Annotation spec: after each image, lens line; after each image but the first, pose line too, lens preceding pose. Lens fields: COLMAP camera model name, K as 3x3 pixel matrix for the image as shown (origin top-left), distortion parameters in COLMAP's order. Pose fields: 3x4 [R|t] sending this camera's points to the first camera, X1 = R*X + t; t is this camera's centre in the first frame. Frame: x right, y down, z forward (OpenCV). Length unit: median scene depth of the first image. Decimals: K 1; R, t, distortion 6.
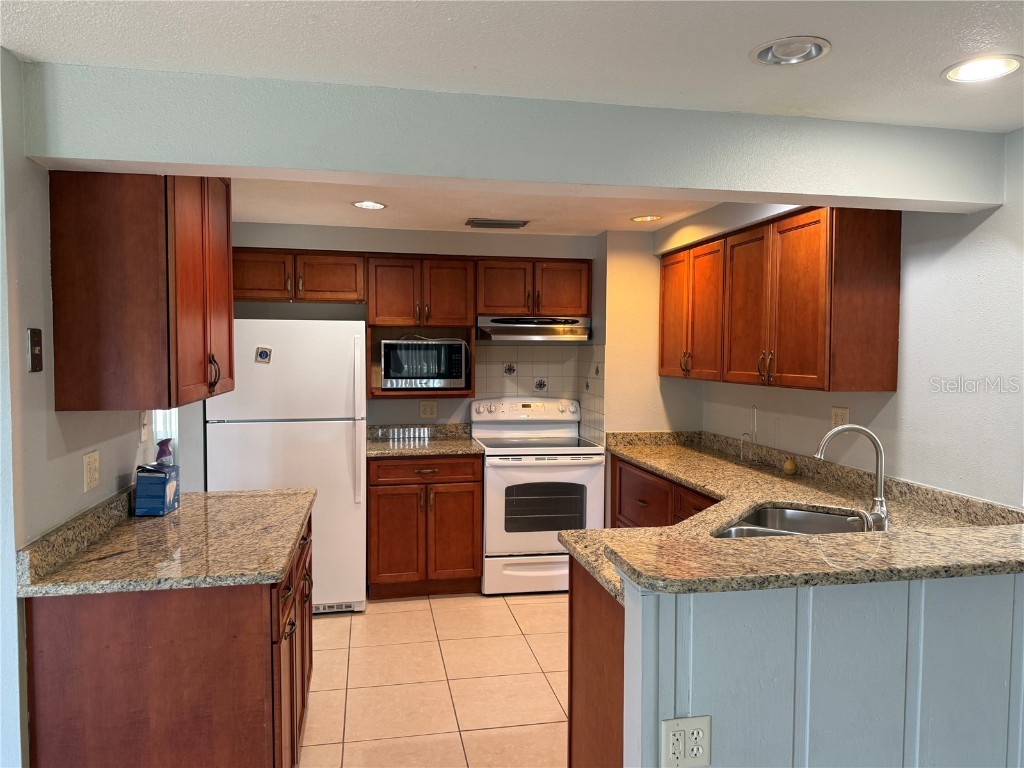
lens RADIAL K [[709.0, 0, 509.6], [0, 709.0, 385.5], [0, 0, 1]] dist [0.039648, -0.060641]
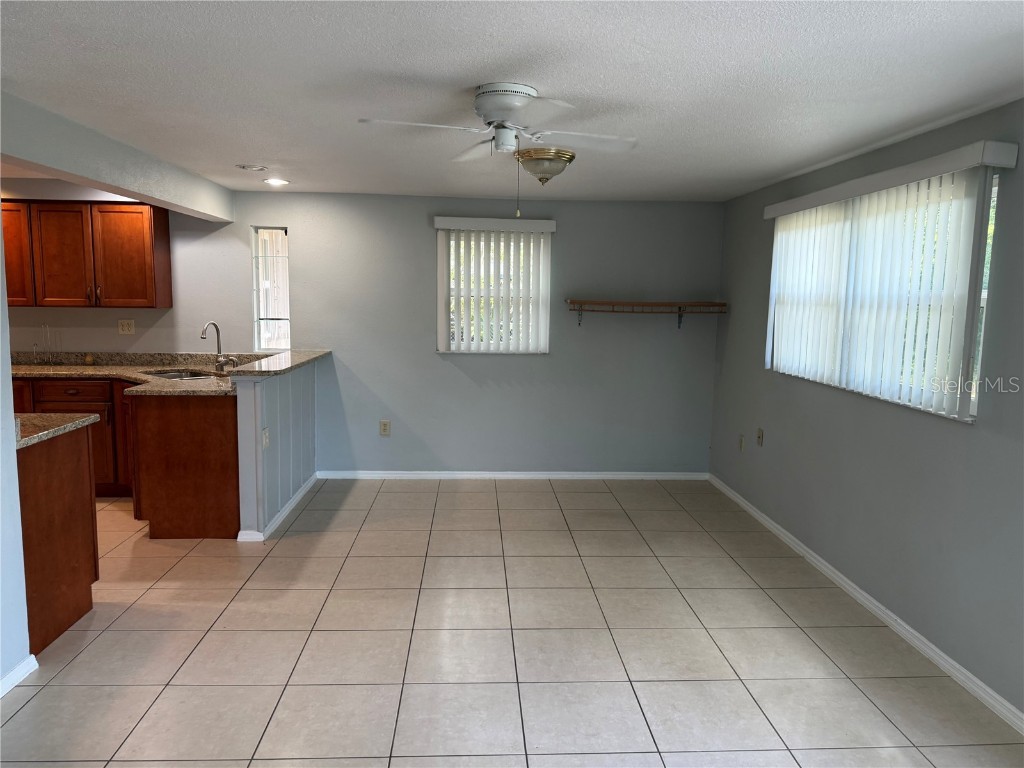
lens RADIAL K [[709.0, 0, 512.4], [0, 709.0, 382.0], [0, 0, 1]] dist [0.039648, -0.060641]
pose [[0.141308, -0.129684, 0.981435, -1.285479], [0.034482, 0.991426, 0.126039, -0.003448], [-0.989365, 0.016032, 0.144568, -0.174533]]
